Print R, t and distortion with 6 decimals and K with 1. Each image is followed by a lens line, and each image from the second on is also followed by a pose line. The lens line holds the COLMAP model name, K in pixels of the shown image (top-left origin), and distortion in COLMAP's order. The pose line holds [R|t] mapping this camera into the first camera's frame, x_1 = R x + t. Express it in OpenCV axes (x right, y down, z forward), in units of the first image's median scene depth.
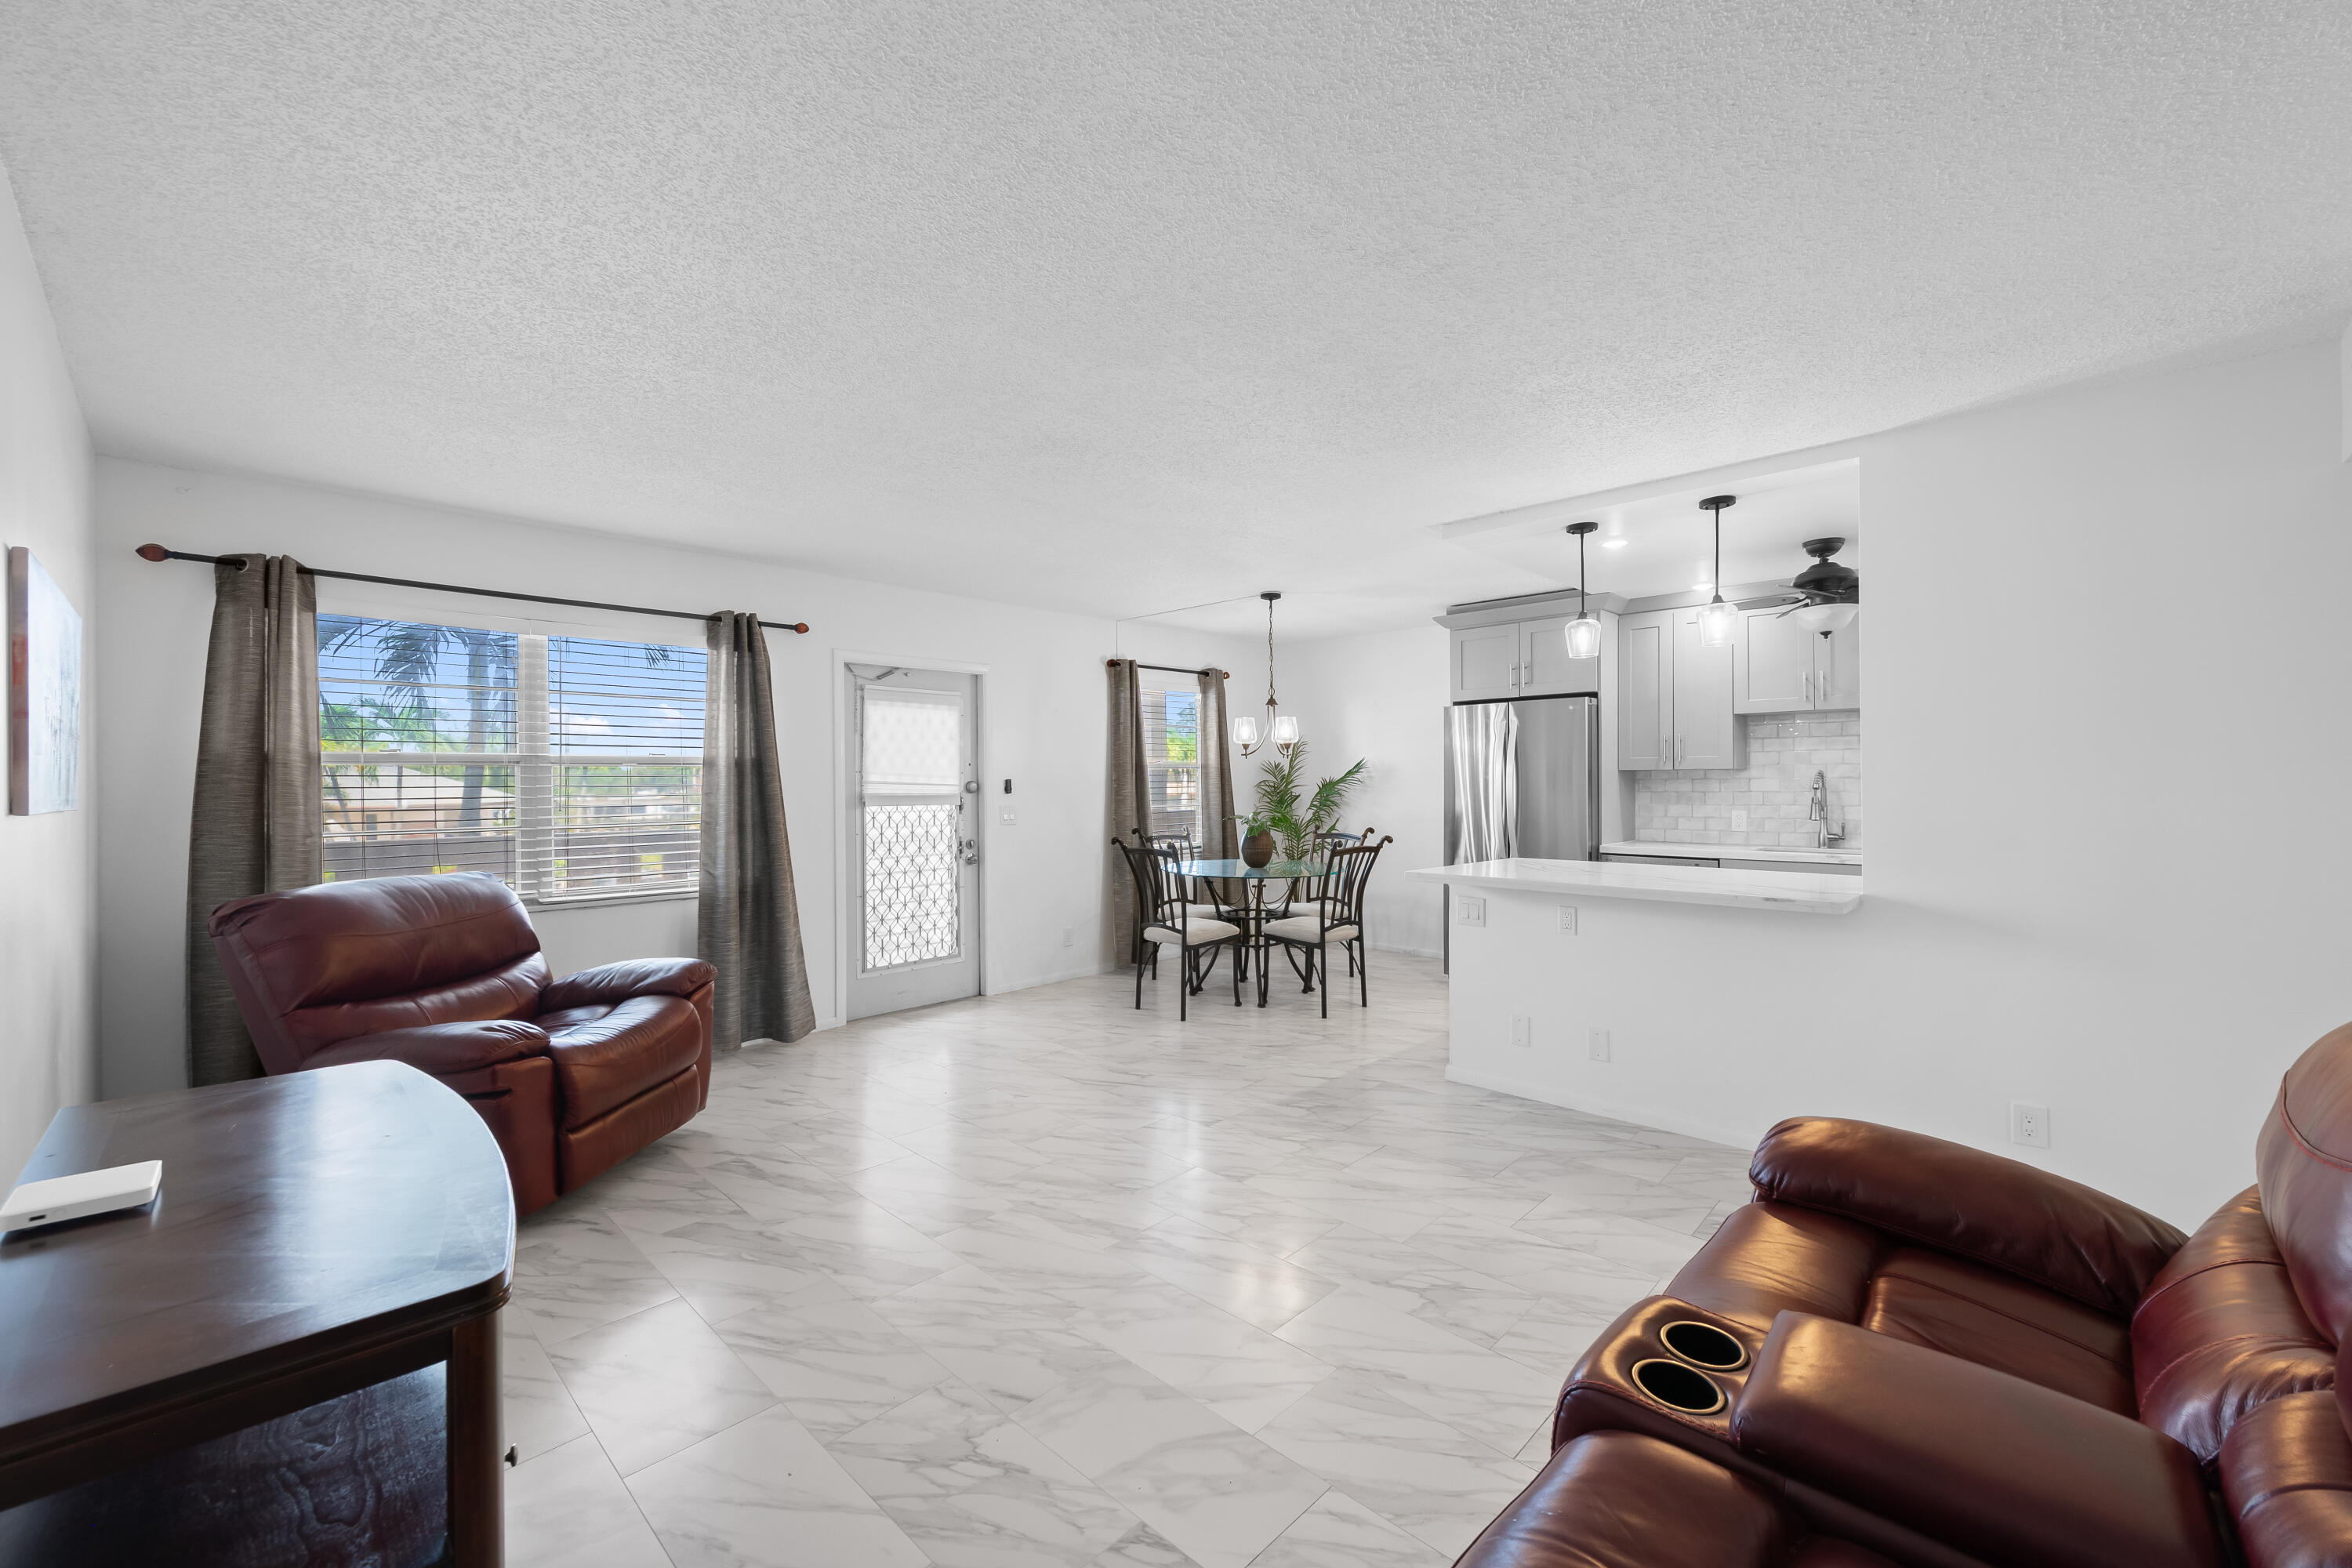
lens RADIAL K [[940.9, 0, 1178.9], [0, 940.9, 775.0], [0, 0, 1]] dist [0.001579, -0.002871]
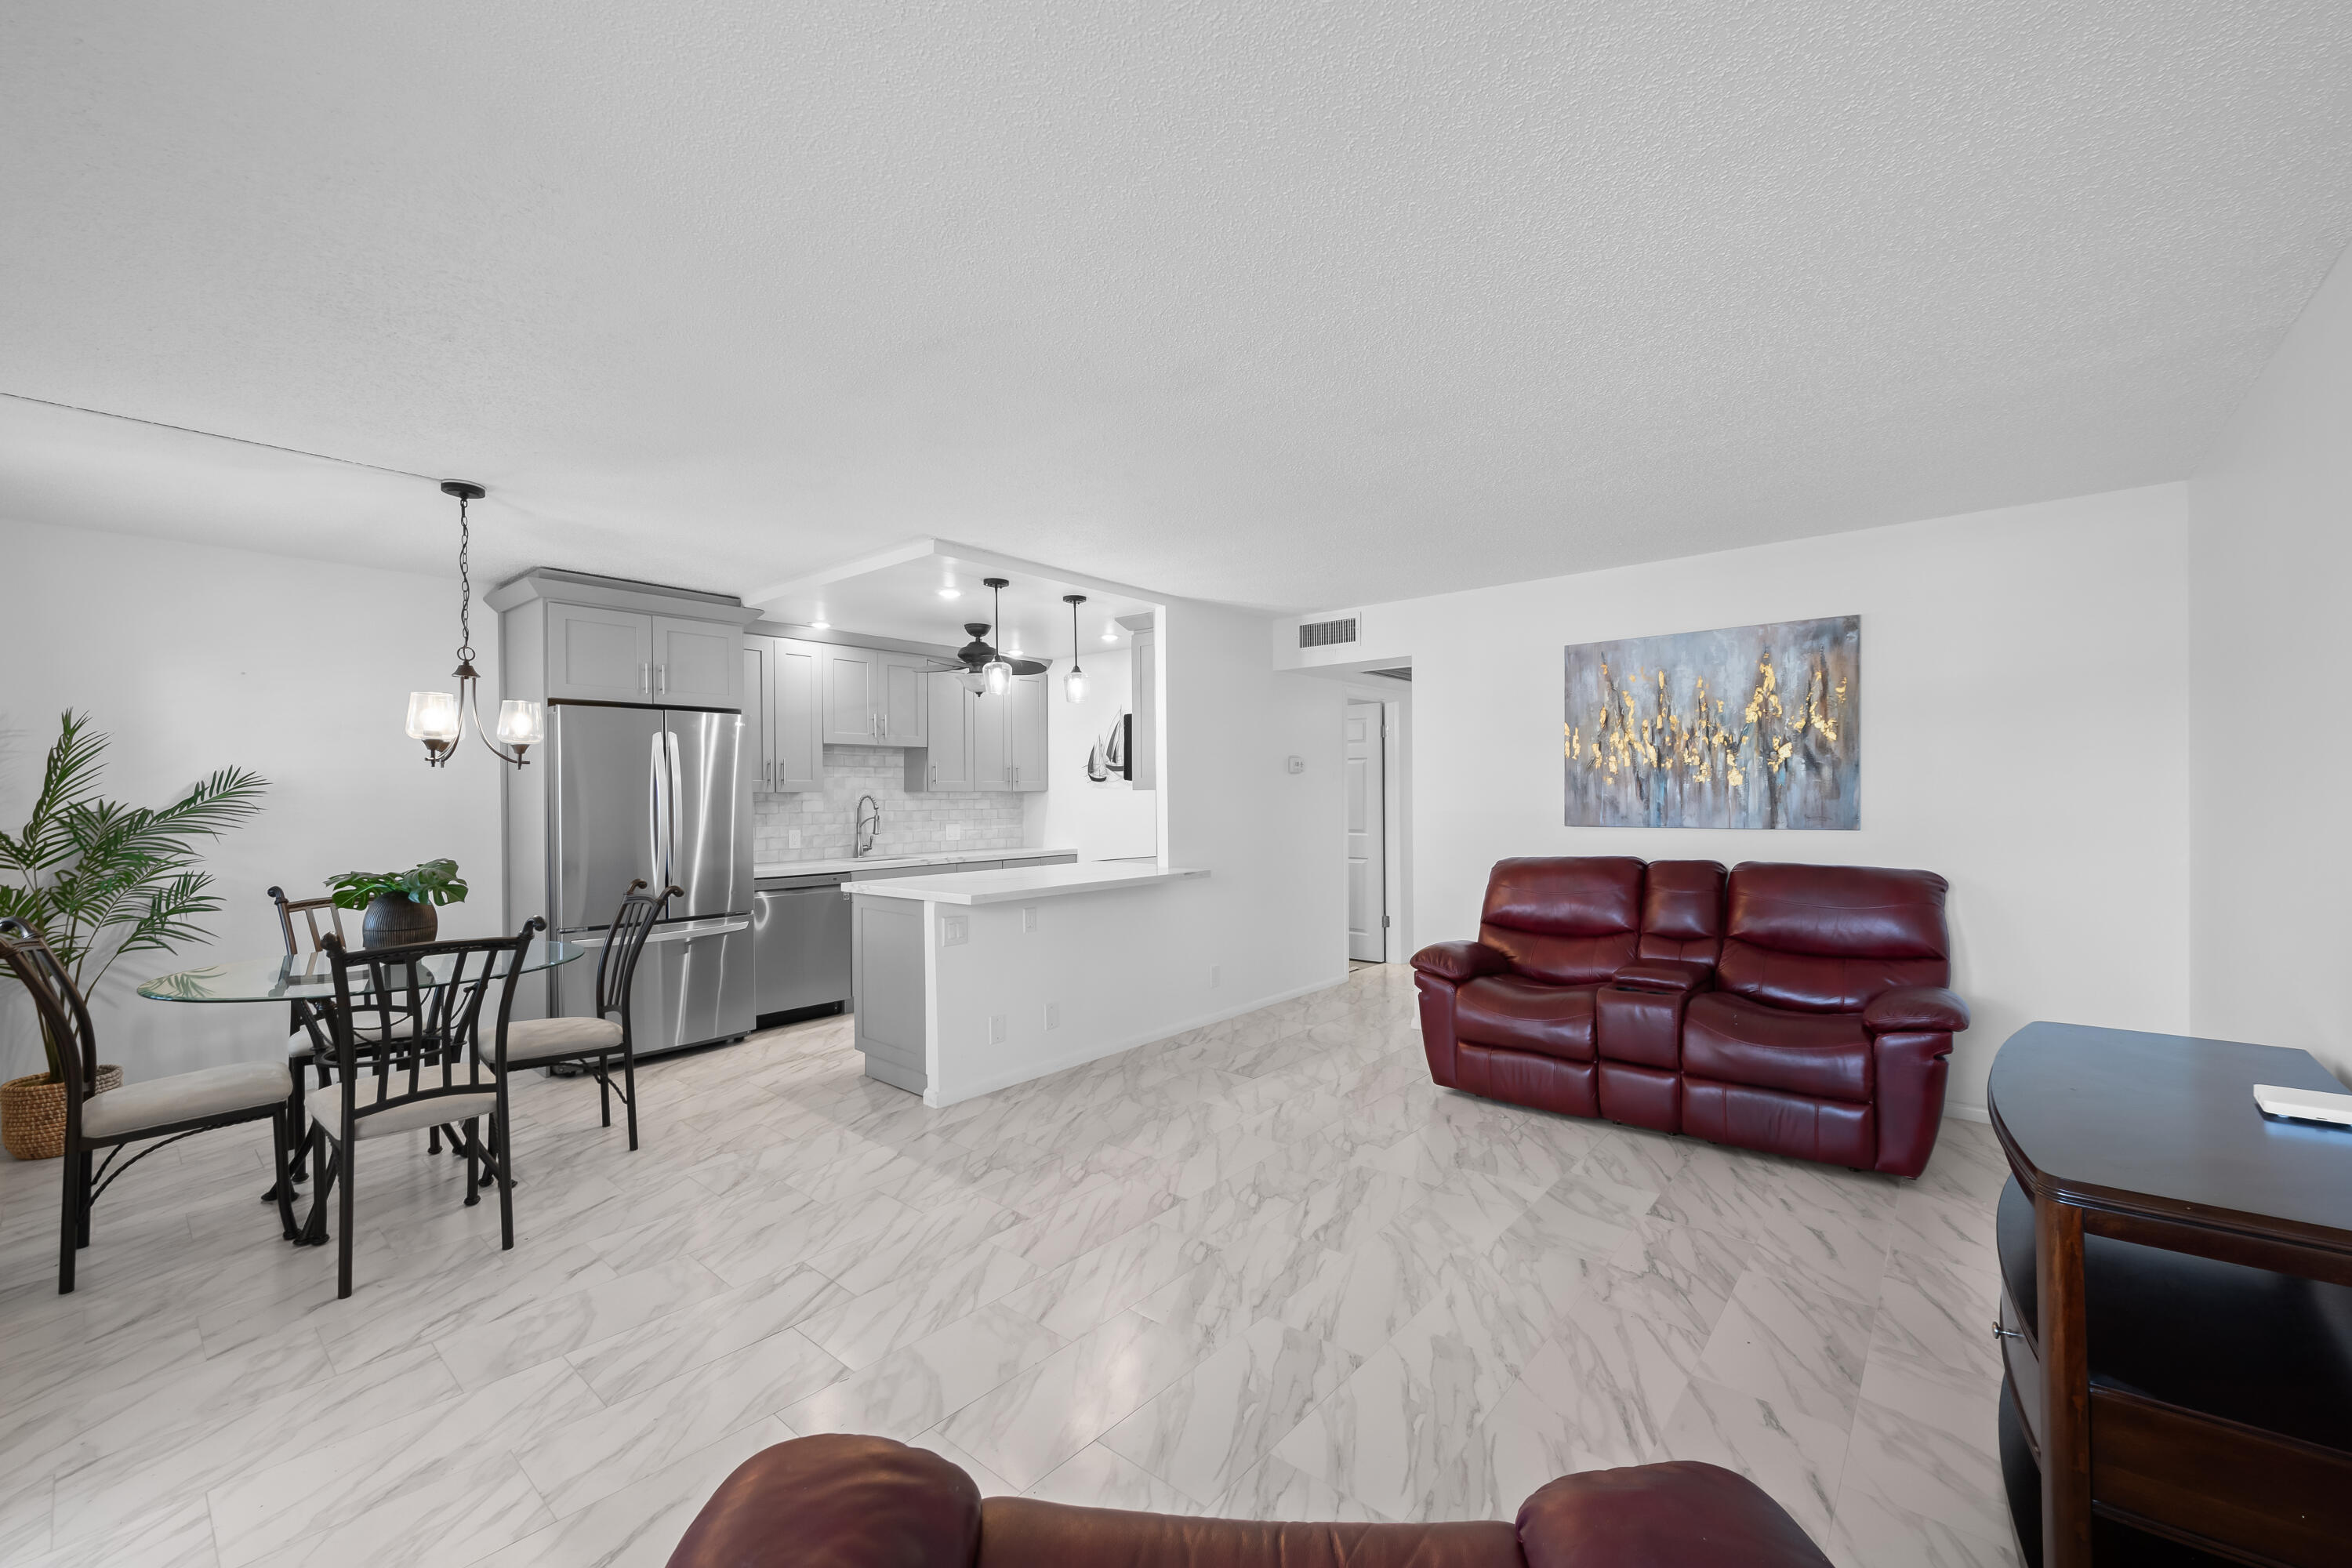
lens RADIAL K [[940.9, 0, 1204.5], [0, 940.9, 798.6], [0, 0, 1]] dist [0.001579, -0.002871]
pose [[-0.078981, 0.001254, 0.996875, -0.553233], [0.001395, 0.999998, -0.001148, 0.003209], [-0.996875, 0.001300, -0.078983, 0.624522]]
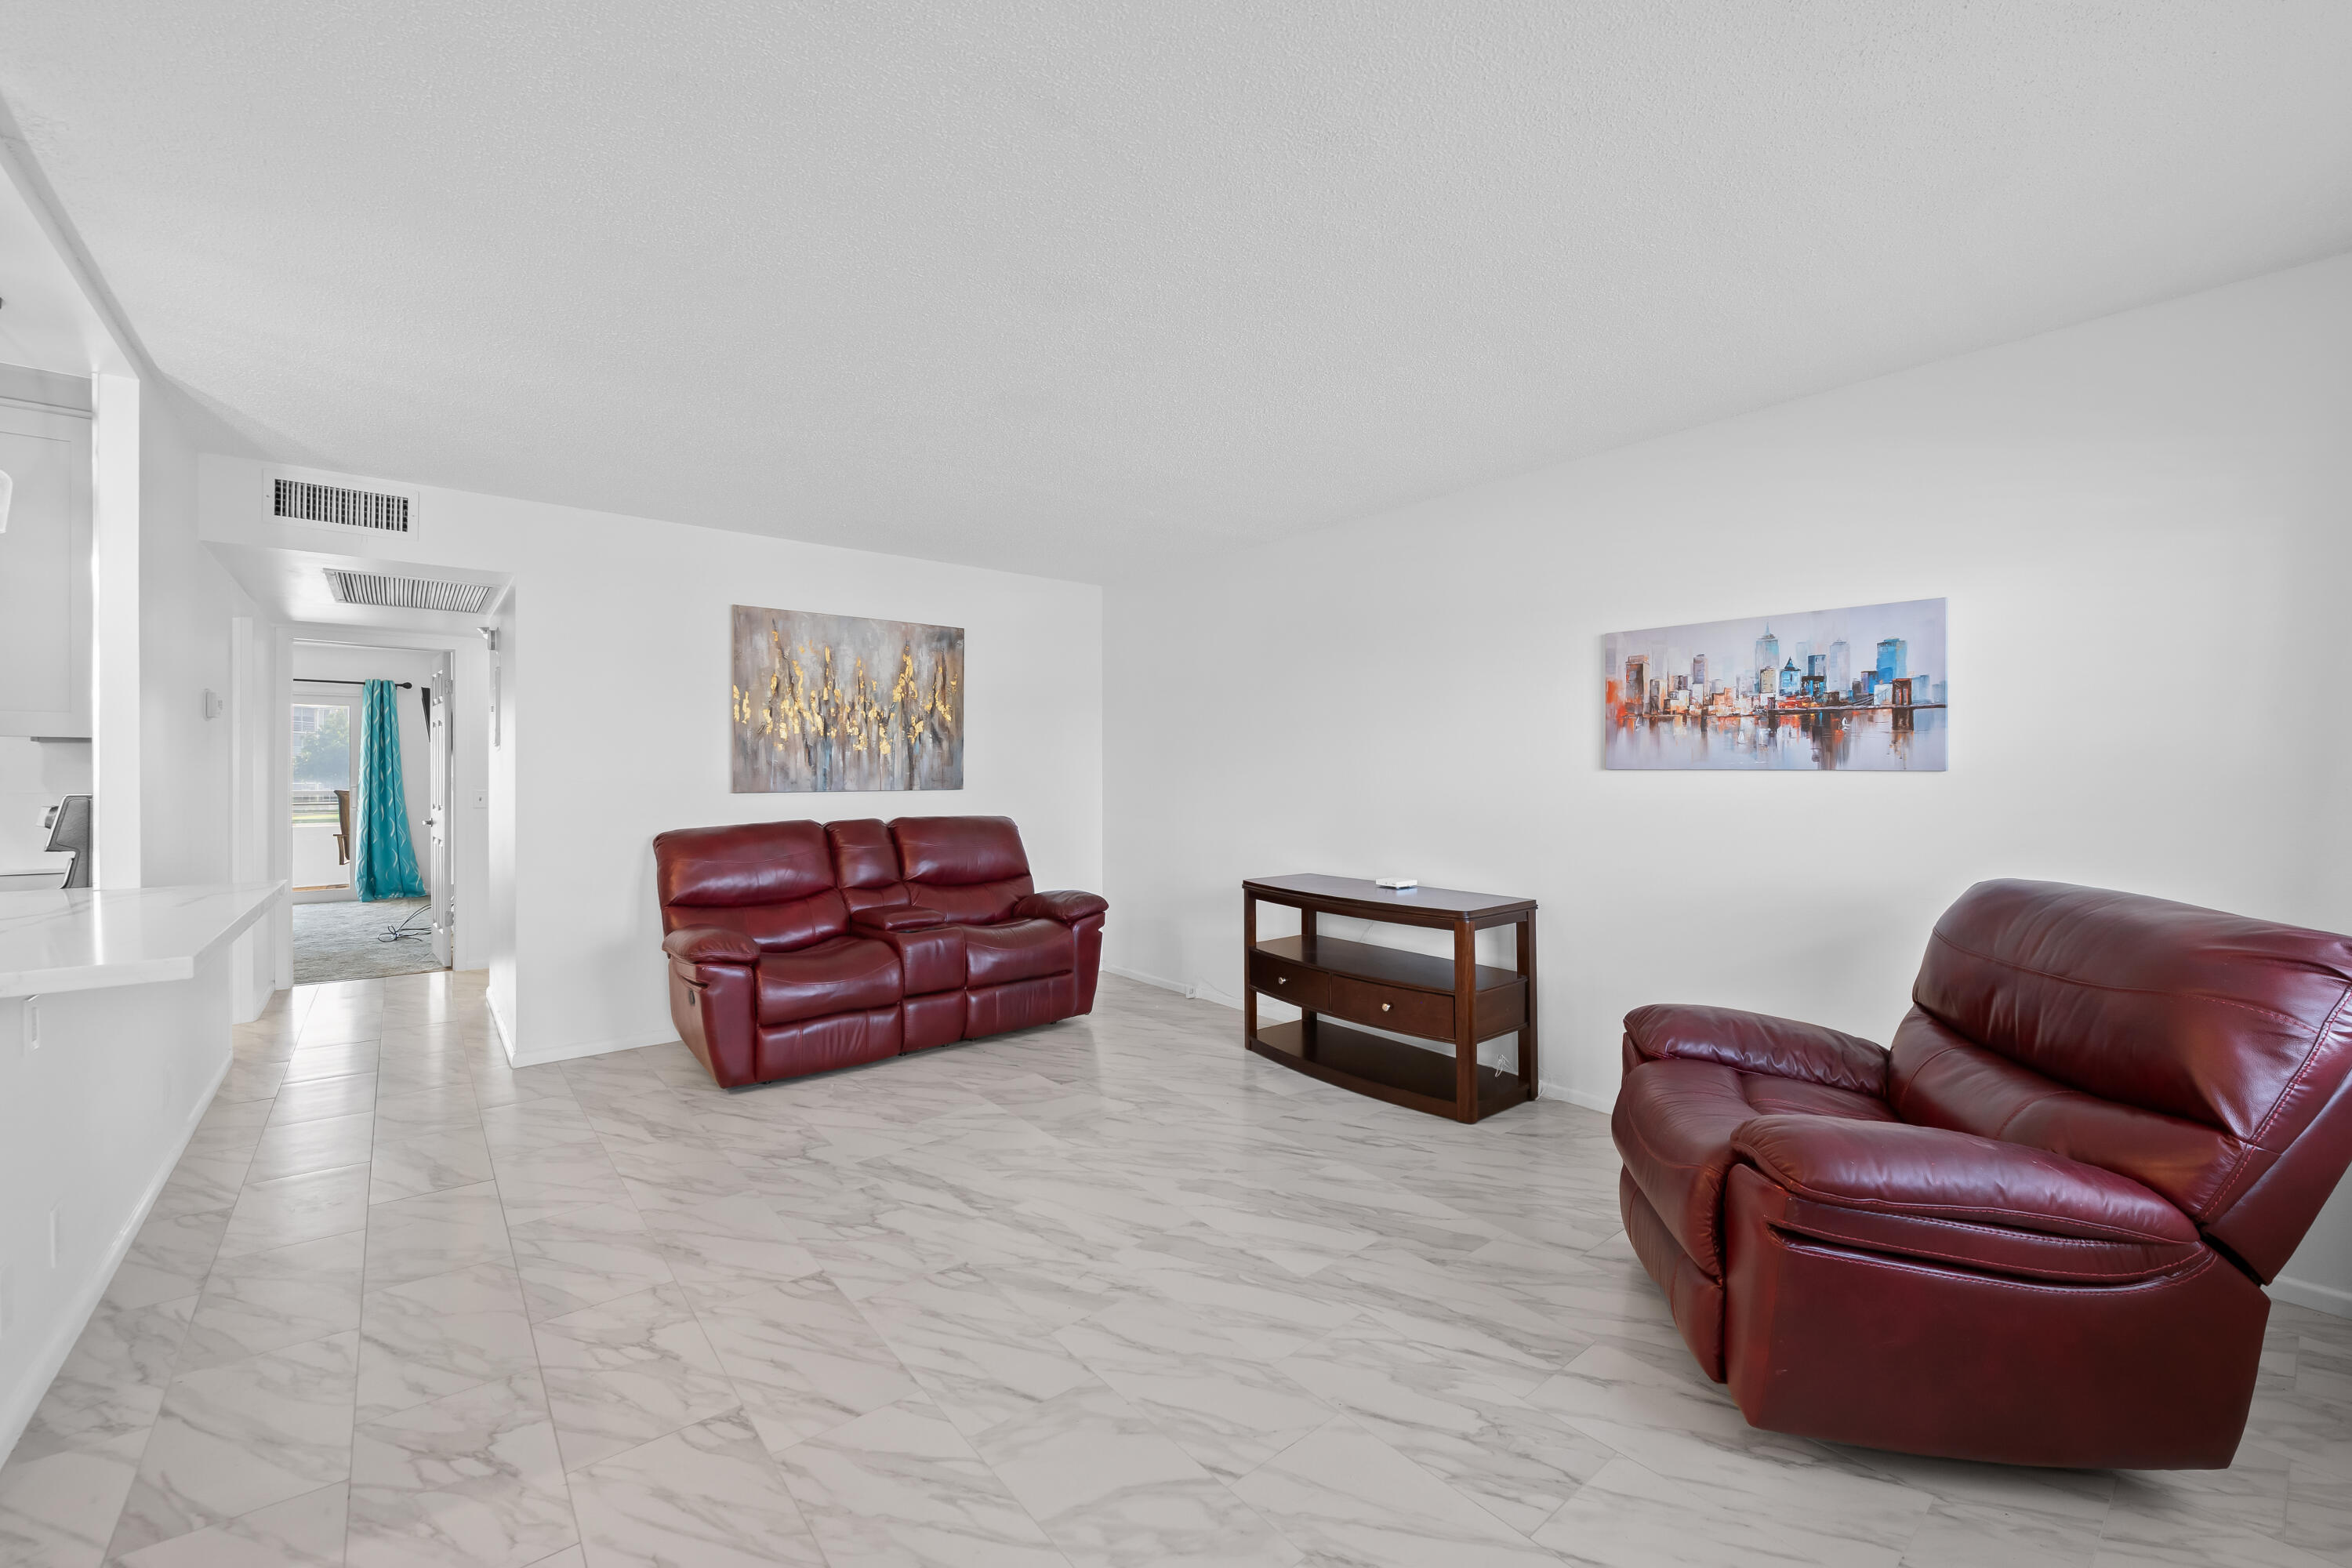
lens RADIAL K [[940.9, 0, 1185.8], [0, 940.9, 775.2], [0, 0, 1]] dist [0.001579, -0.002871]
pose [[-0.994012, 0.006028, 0.109102, -0.187094], [0.005690, 0.999978, -0.003408, 0.018046], [-0.109121, -0.002767, -0.994025, 1.022440]]
